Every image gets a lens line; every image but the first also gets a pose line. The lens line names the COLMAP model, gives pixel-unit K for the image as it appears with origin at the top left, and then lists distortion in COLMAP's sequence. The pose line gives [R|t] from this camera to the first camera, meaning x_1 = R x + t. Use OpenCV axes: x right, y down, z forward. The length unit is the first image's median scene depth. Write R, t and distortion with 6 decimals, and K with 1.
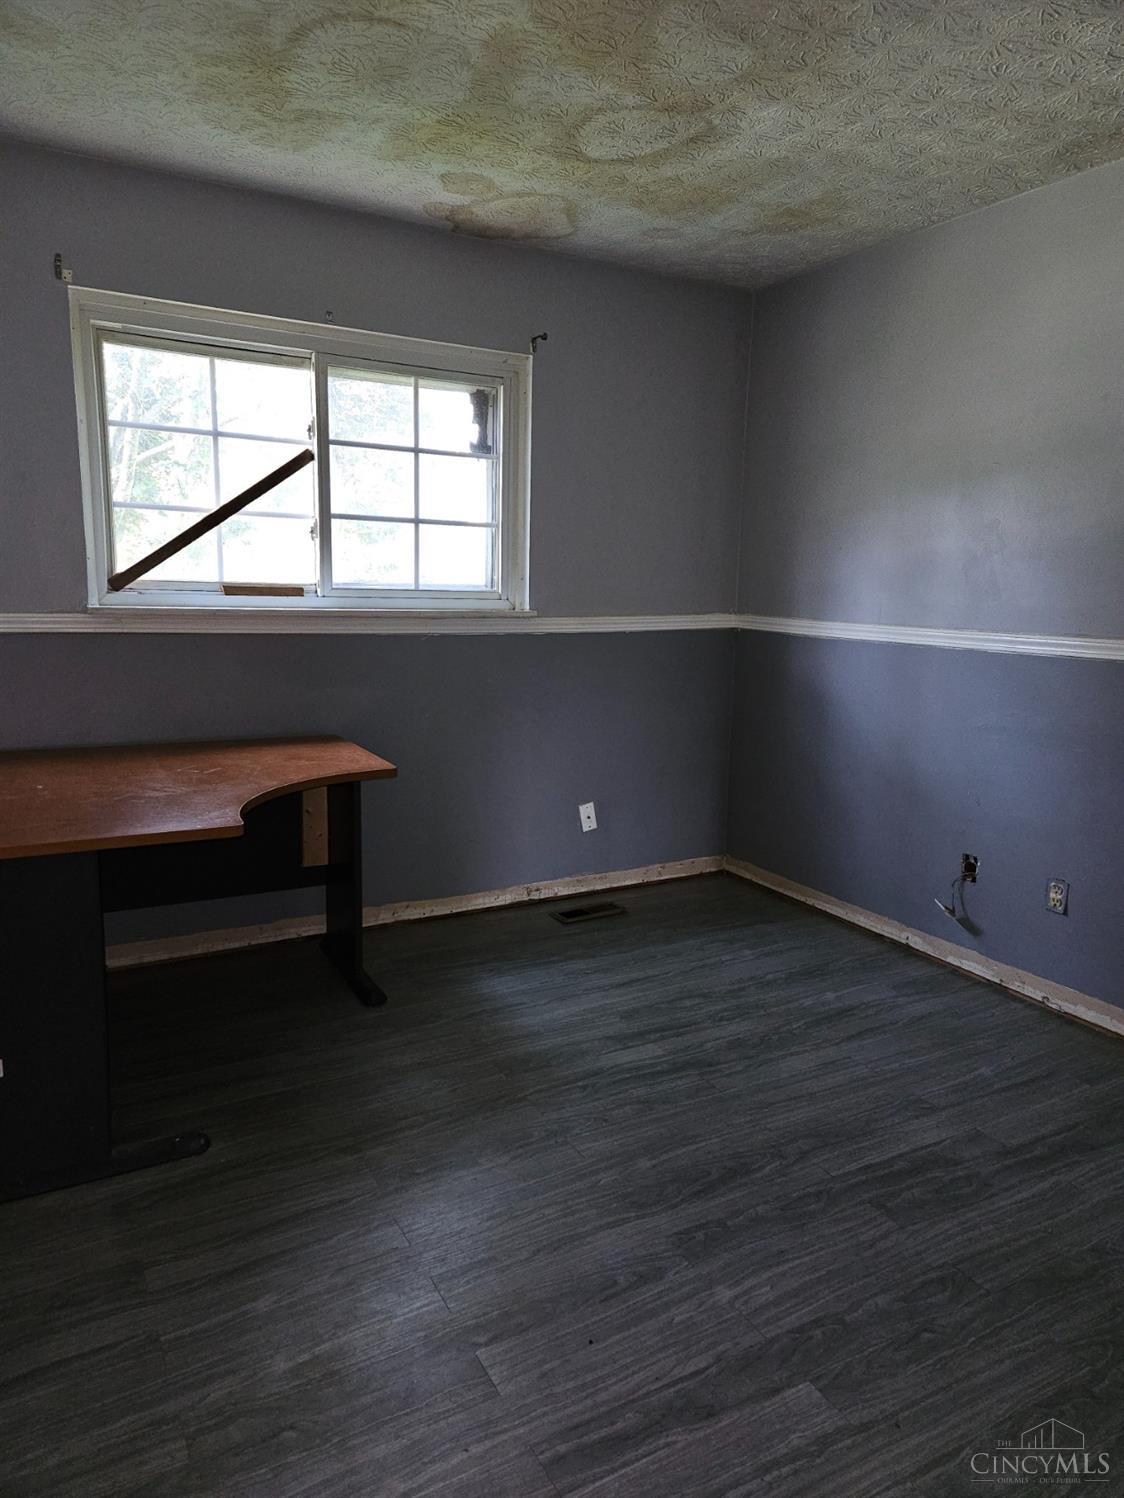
lens RADIAL K [[1014.7, 0, 561.7], [0, 1014.7, 749.6], [0, 0, 1]] dist [-0.004612, -0.002262]
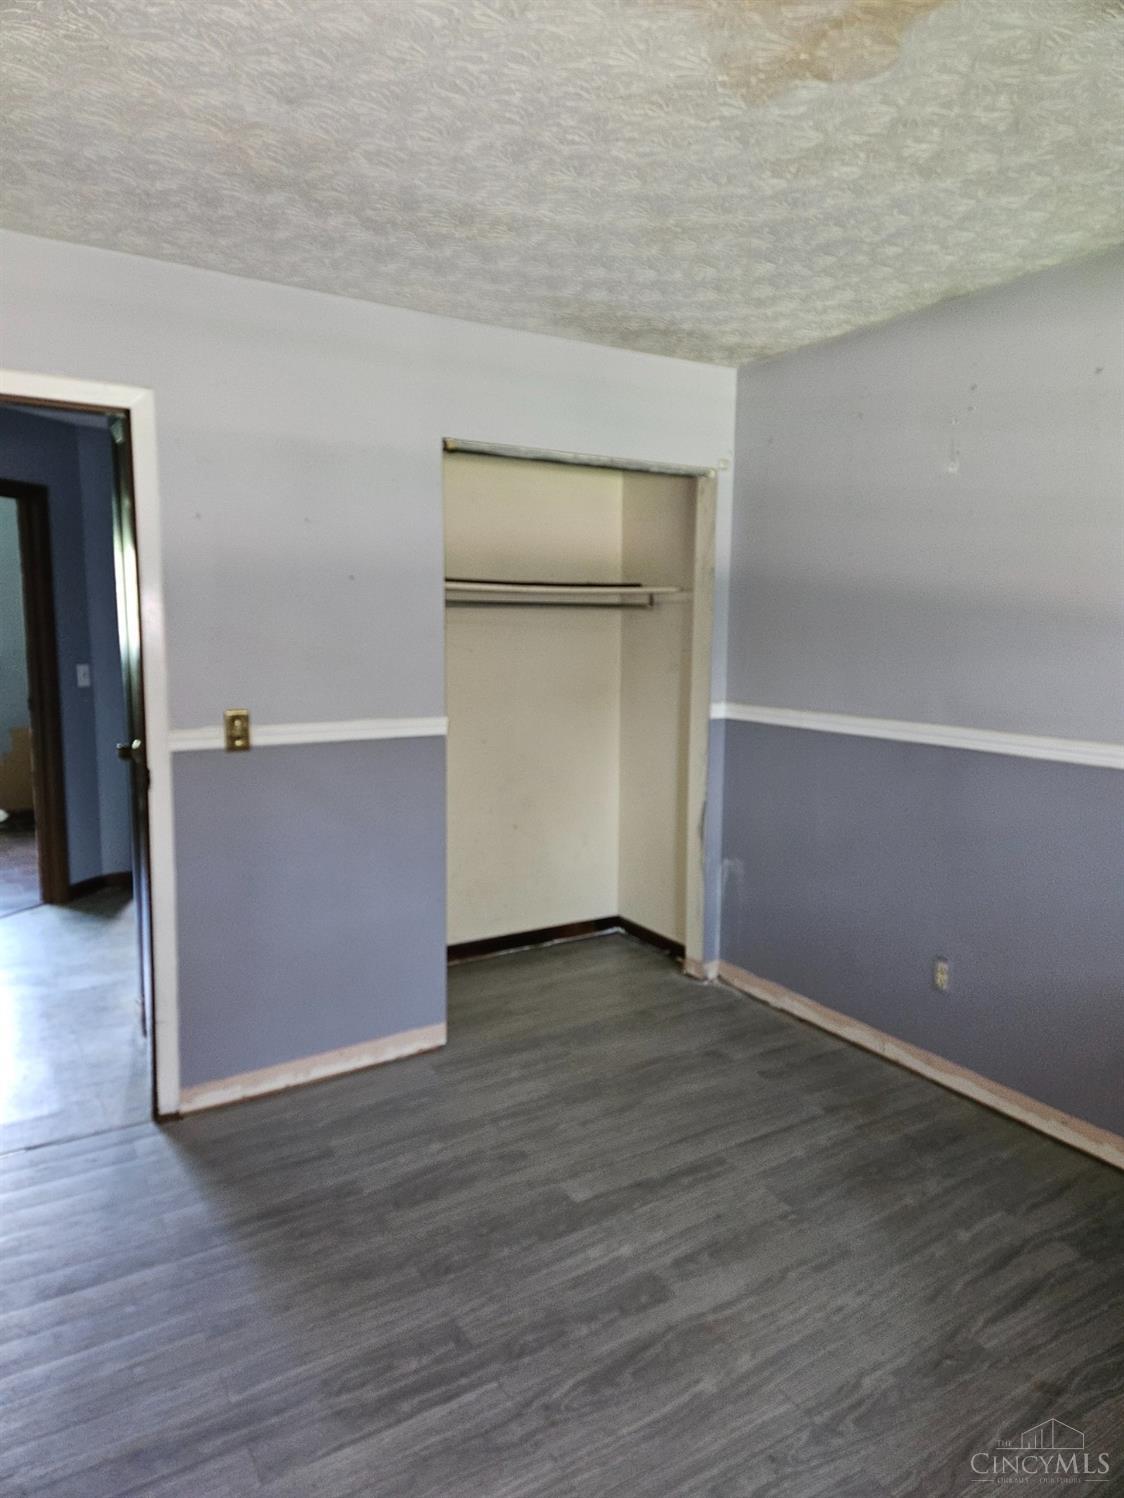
lens RADIAL K [[1014.7, 0, 562.2], [0, 1014.7, 748.5], [0, 0, 1]] dist [-0.004612, -0.002262]
pose [[-0.998260, -0.012347, -0.057650, 0.306895], [-0.028520, 0.956937, 0.288893, -0.425128], [0.051600, 0.290034, -0.955624, 1.940736]]
